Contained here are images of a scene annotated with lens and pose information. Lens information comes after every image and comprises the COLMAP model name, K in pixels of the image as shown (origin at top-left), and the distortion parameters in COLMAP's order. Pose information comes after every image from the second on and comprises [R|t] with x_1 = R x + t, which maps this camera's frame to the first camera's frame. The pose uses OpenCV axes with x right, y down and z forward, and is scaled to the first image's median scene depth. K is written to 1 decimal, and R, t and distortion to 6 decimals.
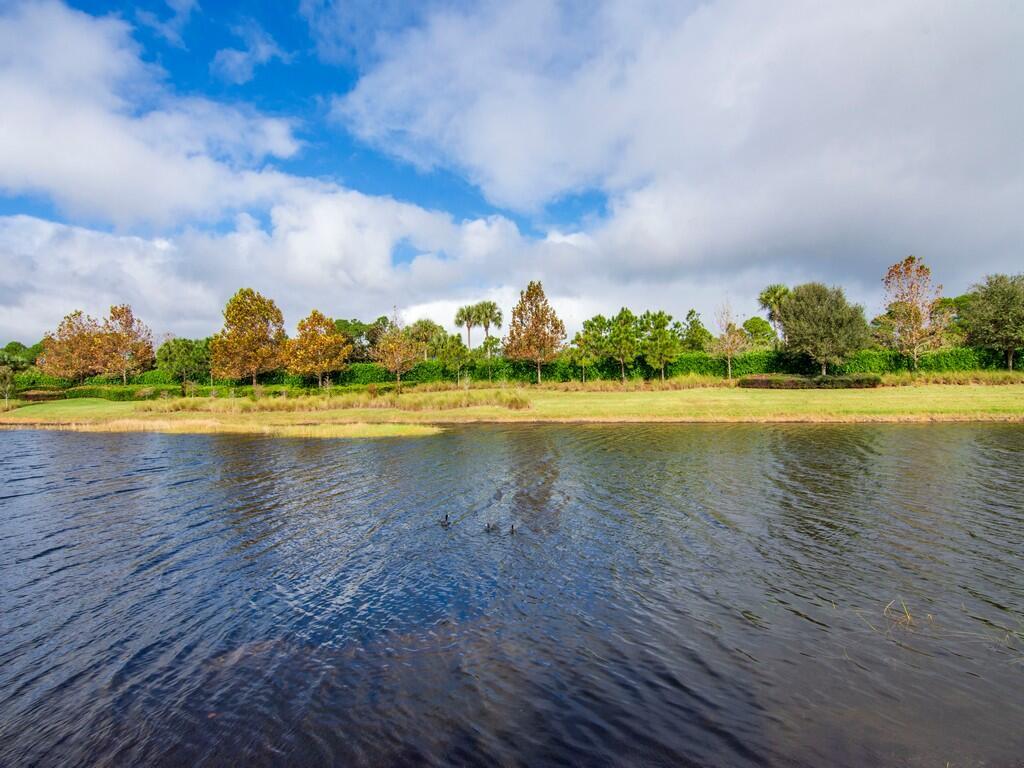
lens RADIAL K [[491.9, 0, 513.7], [0, 491.9, 377.1], [0, 0, 1]] dist [-0.004114, 0.001875]
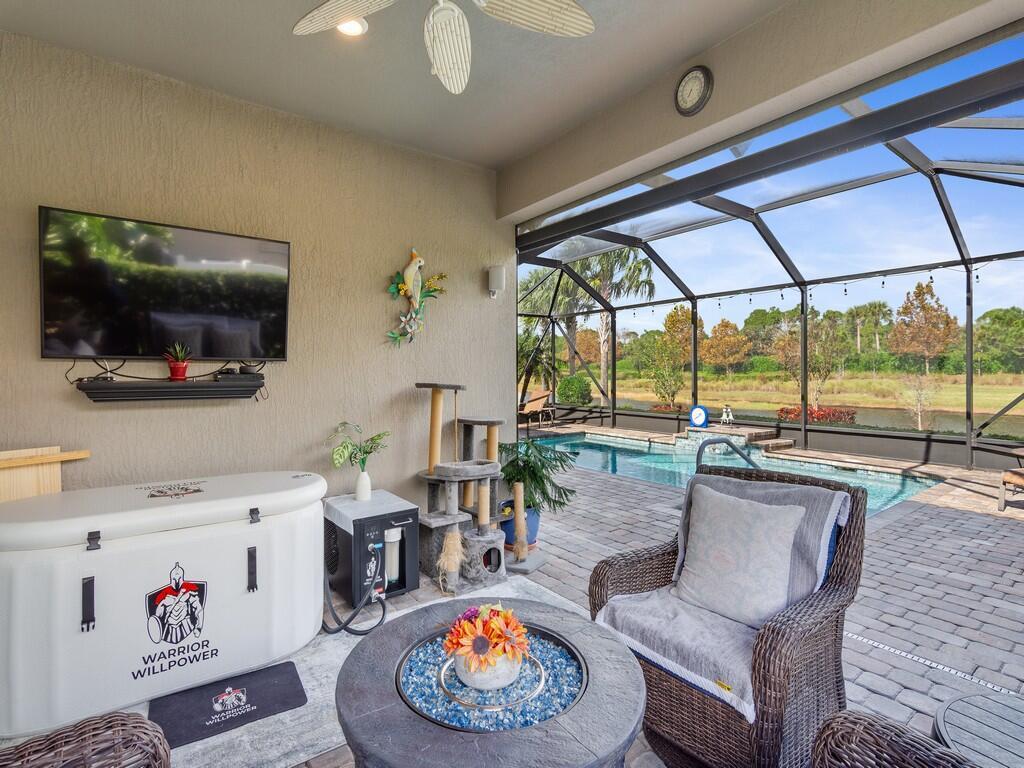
lens RADIAL K [[491.9, 0, 513.7], [0, 491.9, 377.1], [0, 0, 1]] dist [-0.004114, 0.001875]
pose [[0.679534, 0.023315, -0.733273, 0.243717], [0.006962, 0.999245, 0.038223, -0.033284], [0.733611, -0.031079, 0.678859, -0.433903]]
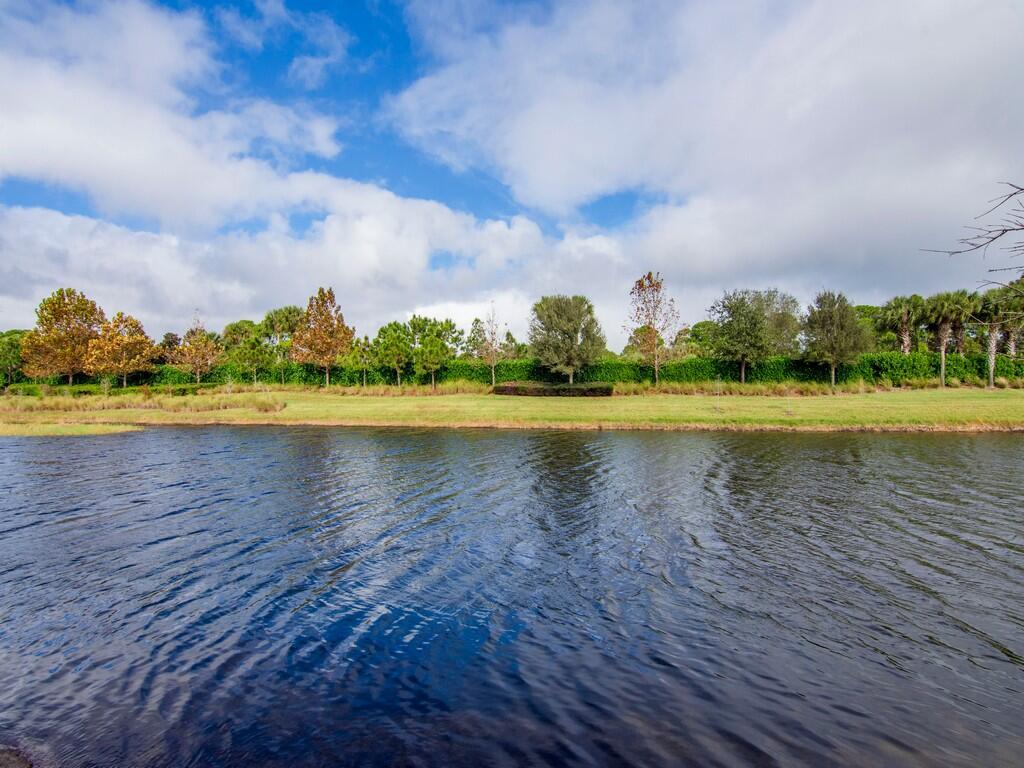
lens RADIAL K [[496.5, 0, 508.7], [0, 496.5, 375.2], [0, 0, 1]] dist [0.001692, -0.013016]
pose [[0.999526, 0.016418, 0.026048, 0.430197], [-0.016080, 0.999784, -0.013157, -0.005089], [-0.026258, 0.012732, 0.999574, -0.038777]]
